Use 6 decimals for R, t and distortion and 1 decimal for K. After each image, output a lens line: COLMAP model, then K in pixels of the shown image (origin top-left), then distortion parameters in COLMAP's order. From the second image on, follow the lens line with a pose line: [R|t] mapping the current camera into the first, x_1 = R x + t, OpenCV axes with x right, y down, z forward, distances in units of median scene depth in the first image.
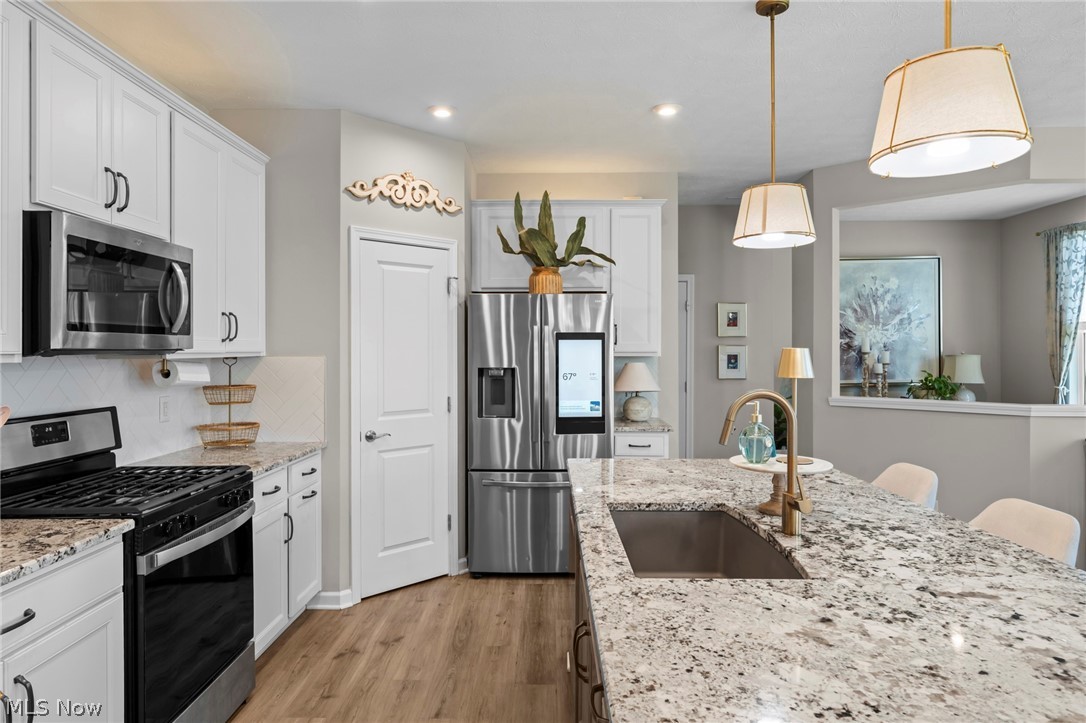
lens RADIAL K [[664.6, 0, 541.2], [0, 664.6, 352.6], [0, 0, 1]] dist [-0.001319, -0.000501]
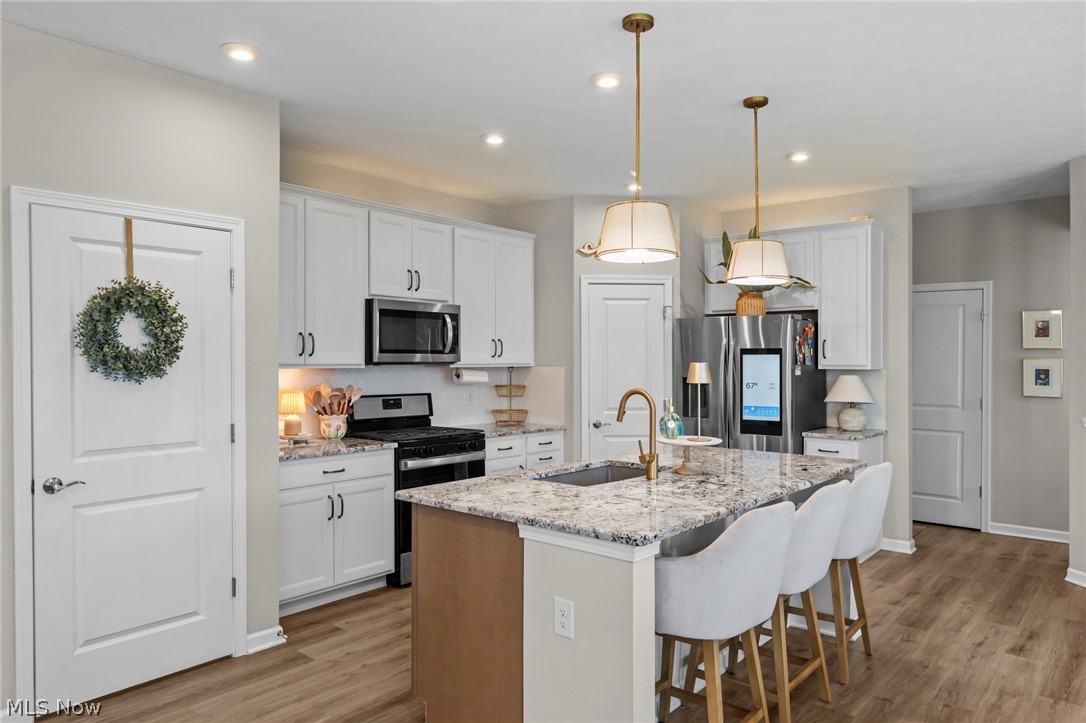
lens RADIAL K [[724.6, 0, 541.2], [0, 724.6, 370.2], [0, 0, 1]] dist [0.001796, 0.001044]
pose [[0.773033, 0.010004, -0.634287, 0.582588], [-0.005104, 0.999941, 0.009551, -0.001915], [0.634345, -0.004145, 0.773039, -0.237158]]
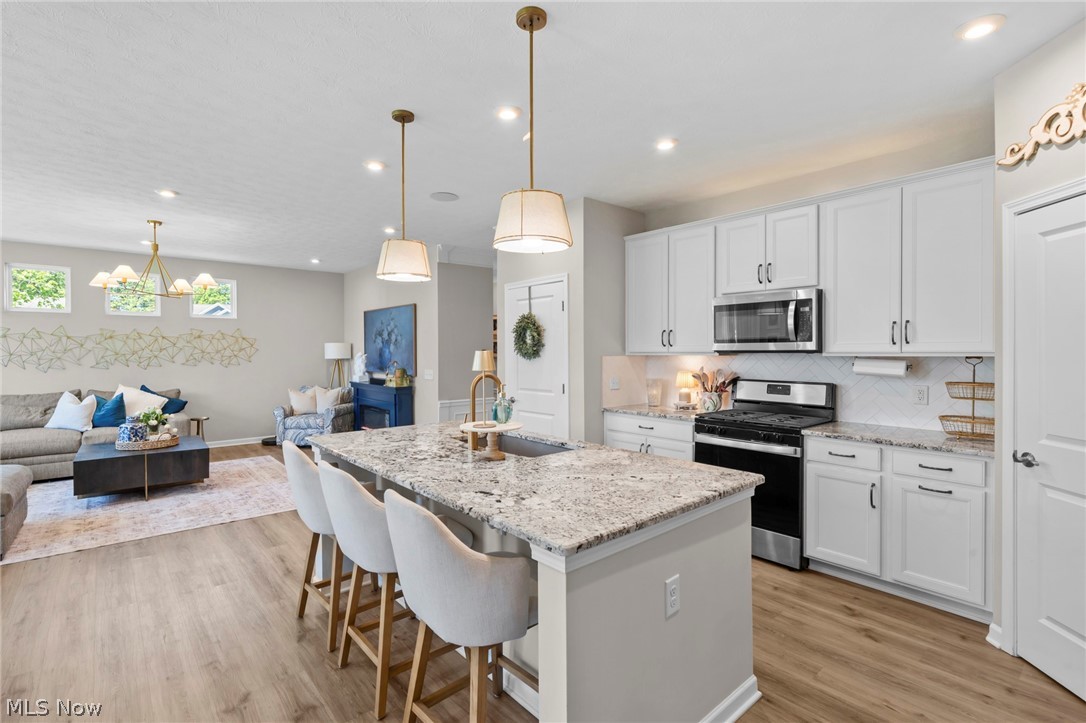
lens RADIAL K [[507.8, 0, 541.1], [0, 507.8, 356.0], [0, 0, 1]] dist [-0.000381, 0.000316]
pose [[-0.745816, 0.008990, -0.666091, 0.541123], [-0.000107, 0.999907, 0.013616, -0.005095], [0.666152, 0.010226, -0.745746, 1.000206]]
